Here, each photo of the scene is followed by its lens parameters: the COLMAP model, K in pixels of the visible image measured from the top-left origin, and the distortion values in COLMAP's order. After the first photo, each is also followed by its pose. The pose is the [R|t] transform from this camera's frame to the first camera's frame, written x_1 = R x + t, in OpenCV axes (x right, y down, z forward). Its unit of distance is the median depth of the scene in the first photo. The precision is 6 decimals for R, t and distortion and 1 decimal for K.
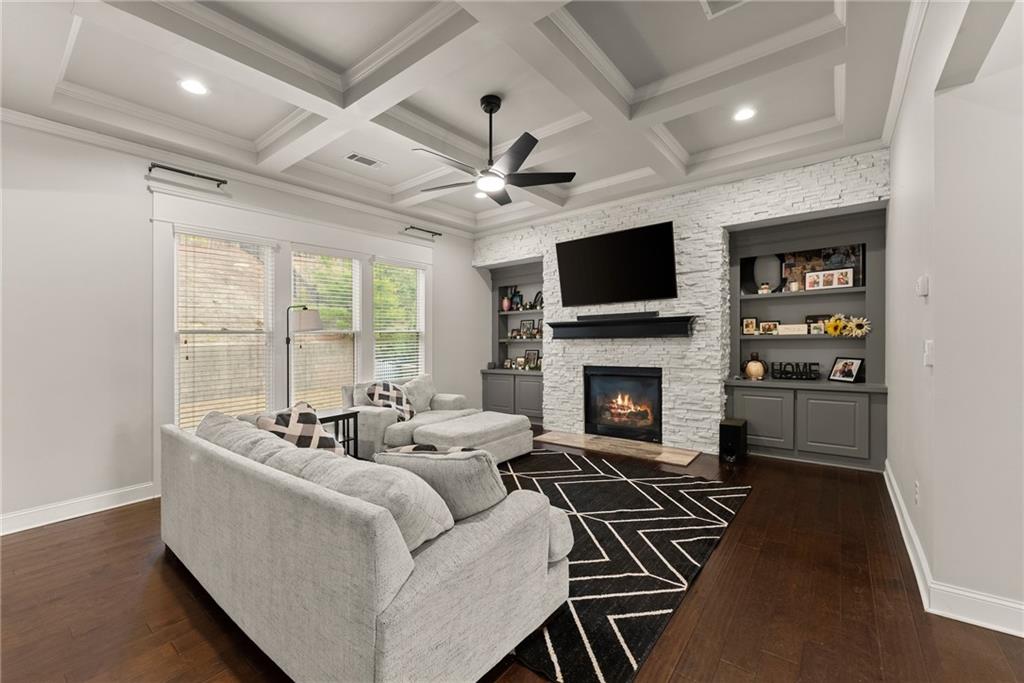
lens RADIAL K [[414.9, 0, 512.0], [0, 414.9, 341.5], [0, 0, 1]] dist [0.005174, -0.000028]
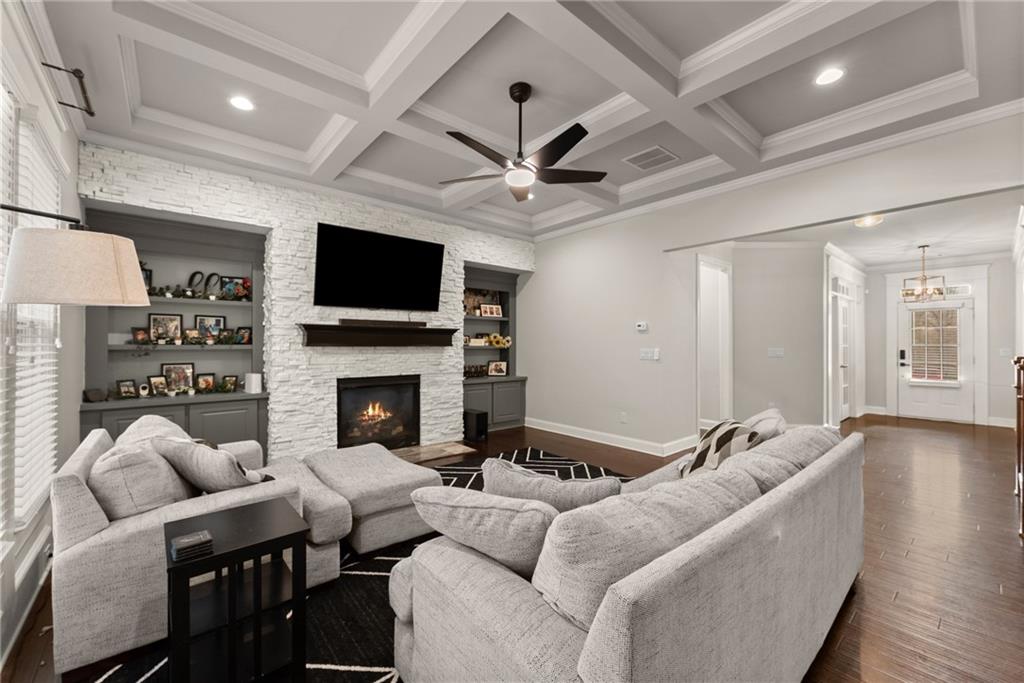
lens RADIAL K [[407.9, 0, 514.7], [0, 407.9, 349.7], [0, 0, 1]] dist [-0.001951, -0.000102]
pose [[0.193295, 0.008948, 0.981100, -0.652442], [0.001042, 0.999956, -0.009325, 0.009509], [-0.981140, 0.002825, 0.193278, 0.571281]]
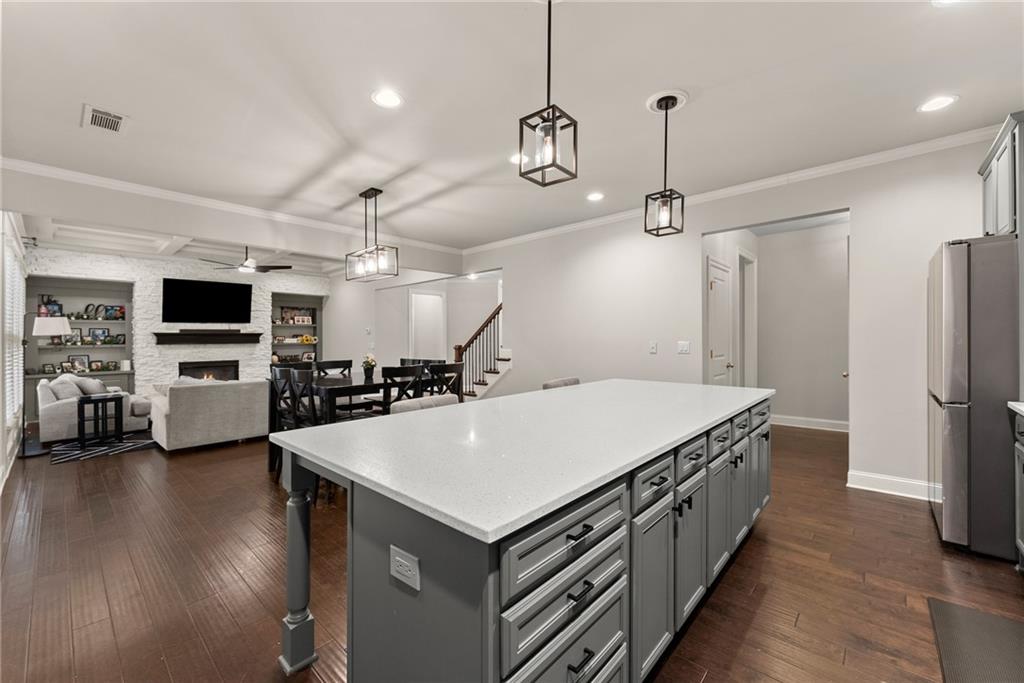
lens RADIAL K [[414.9, 0, 512.0], [0, 414.9, 341.5], [0, 0, 1]] dist [0.005174, -0.000028]
pose [[0.076213, 0.014786, 0.996982, -1.430885], [0.017808, 0.999710, -0.016188, 0.032978], [-0.996933, 0.018988, 0.075928, -0.362352]]
